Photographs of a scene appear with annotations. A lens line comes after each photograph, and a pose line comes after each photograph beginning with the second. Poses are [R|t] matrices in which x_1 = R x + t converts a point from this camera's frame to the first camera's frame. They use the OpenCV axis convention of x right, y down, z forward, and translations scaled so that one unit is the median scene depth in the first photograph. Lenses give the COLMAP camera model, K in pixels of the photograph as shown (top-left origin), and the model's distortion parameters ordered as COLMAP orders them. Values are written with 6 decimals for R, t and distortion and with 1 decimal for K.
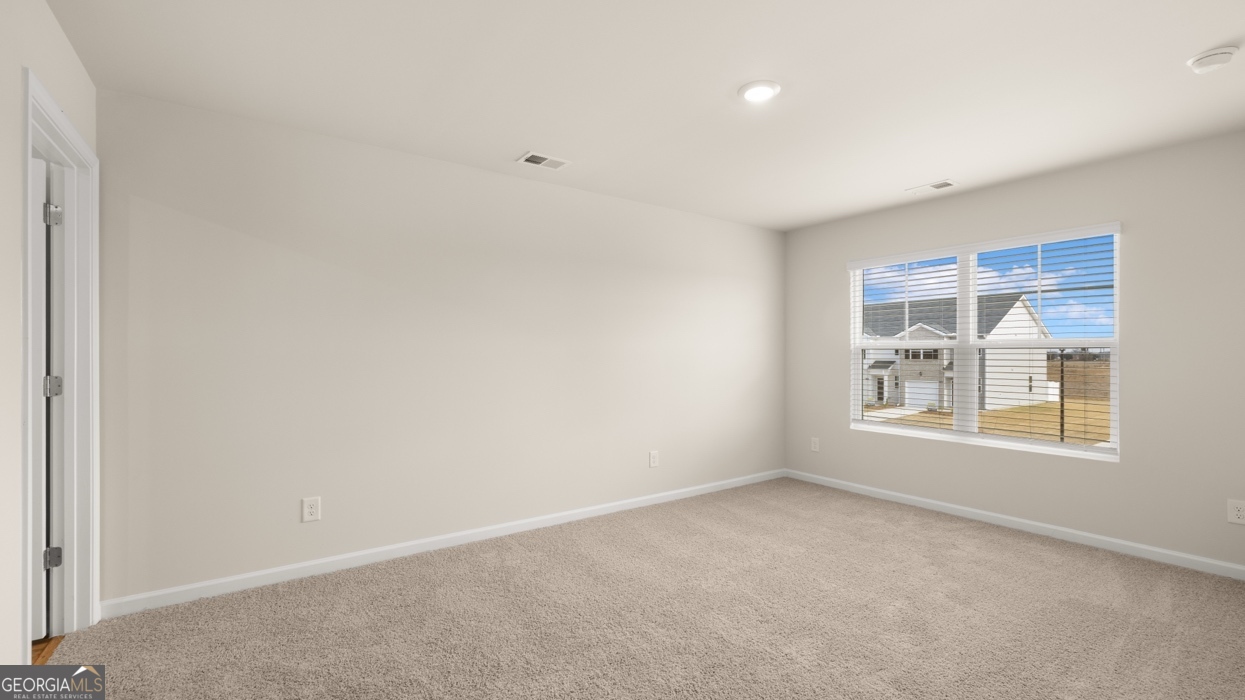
lens RADIAL K [[521.5, 0, 622.8], [0, 521.5, 350.5], [0, 0, 1]] dist [-0.007875, 0.002242]
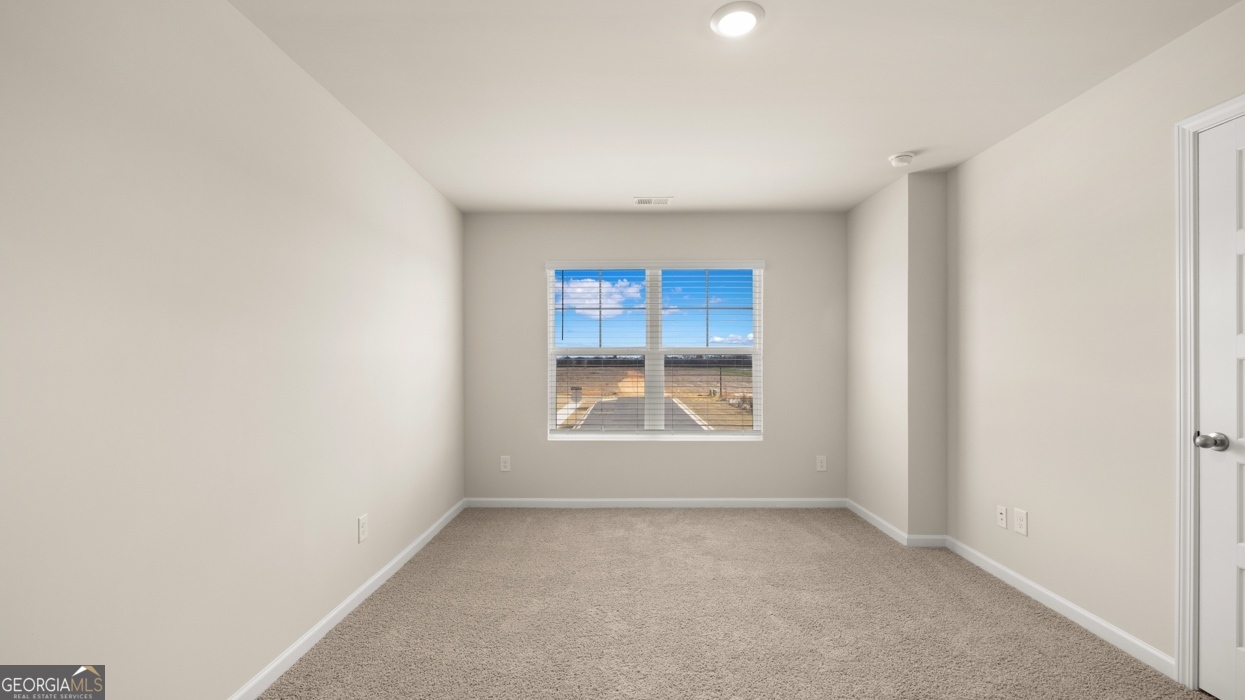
lens RADIAL K [[521.5, 0, 622.8], [0, 521.5, 359.4], [0, 0, 1]] dist [-0.007875, 0.002242]
pose [[0.588292, 0.000258, 0.808649, -0.282979], [-0.004673, 0.999984, 0.003080, 0.002967], [-0.808635, -0.005591, 0.588284, 0.413942]]
